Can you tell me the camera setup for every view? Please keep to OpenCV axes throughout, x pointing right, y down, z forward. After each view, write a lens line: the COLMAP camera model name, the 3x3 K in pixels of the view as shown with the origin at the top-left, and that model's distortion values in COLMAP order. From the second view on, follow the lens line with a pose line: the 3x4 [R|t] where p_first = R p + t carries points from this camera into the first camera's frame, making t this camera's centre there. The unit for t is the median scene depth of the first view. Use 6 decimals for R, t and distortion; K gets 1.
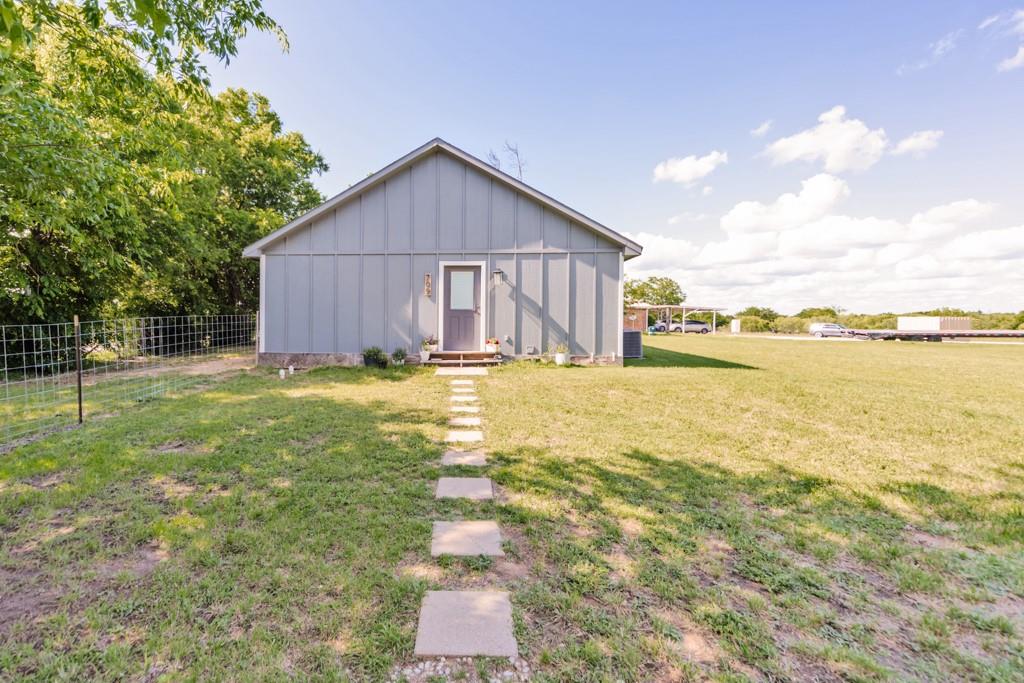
lens RADIAL K [[452.3, 0, 479.7], [0, 452.3, 316.6], [0, 0, 1]] dist [-0.014395, -0.002577]
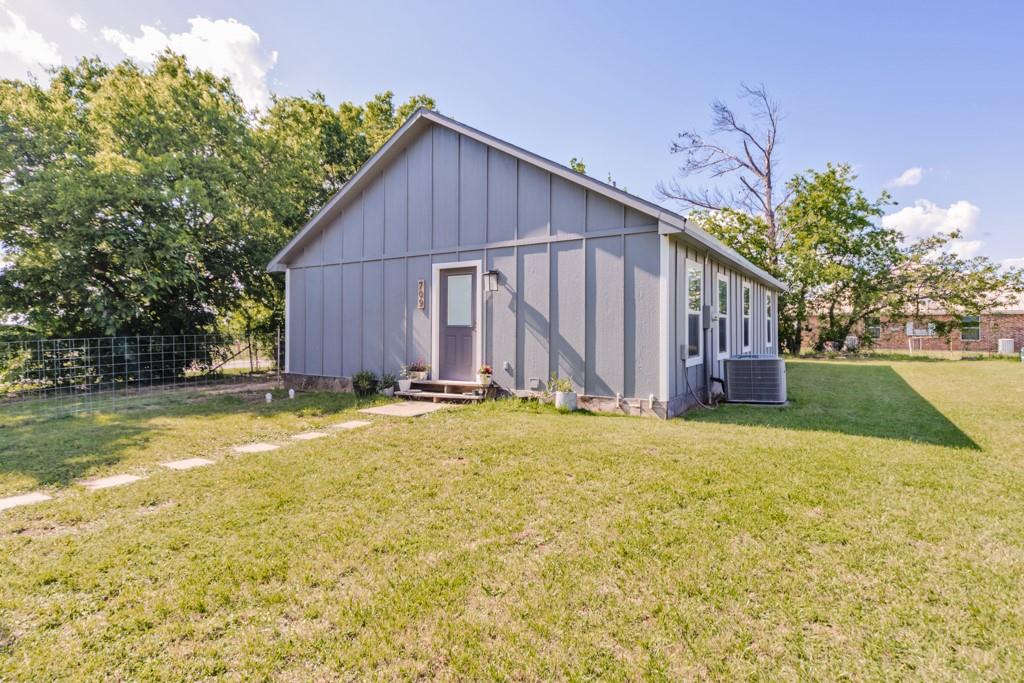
lens RADIAL K [[559.2, 0, 482.0], [0, 559.2, 303.9], [0, 0, 1]] dist [0.006936, 0.000085]
pose [[0.857149, -0.027991, -0.514307, 0.475403], [0.004855, 0.998917, -0.046275, -0.008256], [0.515045, 0.037168, 0.856357, 0.218807]]
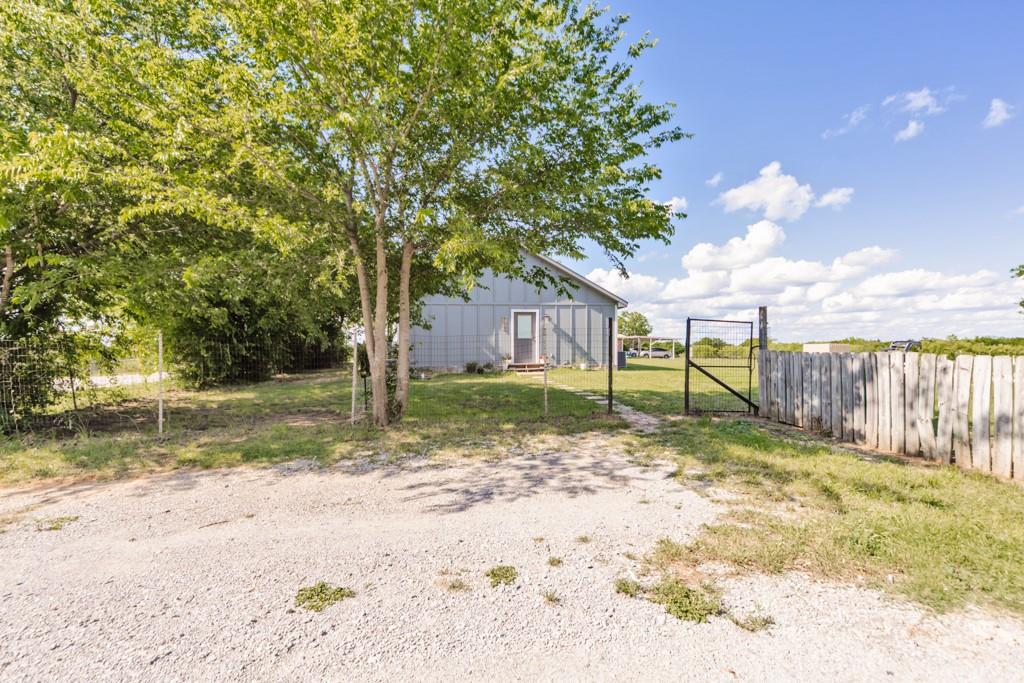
lens RADIAL K [[698.4, 0, 513.0], [0, 698.4, 345.8], [0, 0, 1]] dist [-0.008525, 0.002820]
pose [[0.974297, -0.005744, 0.225193, -0.657172], [0.008777, 0.999884, -0.012471, 0.043068], [-0.225095, 0.014127, 0.974234, -1.481237]]
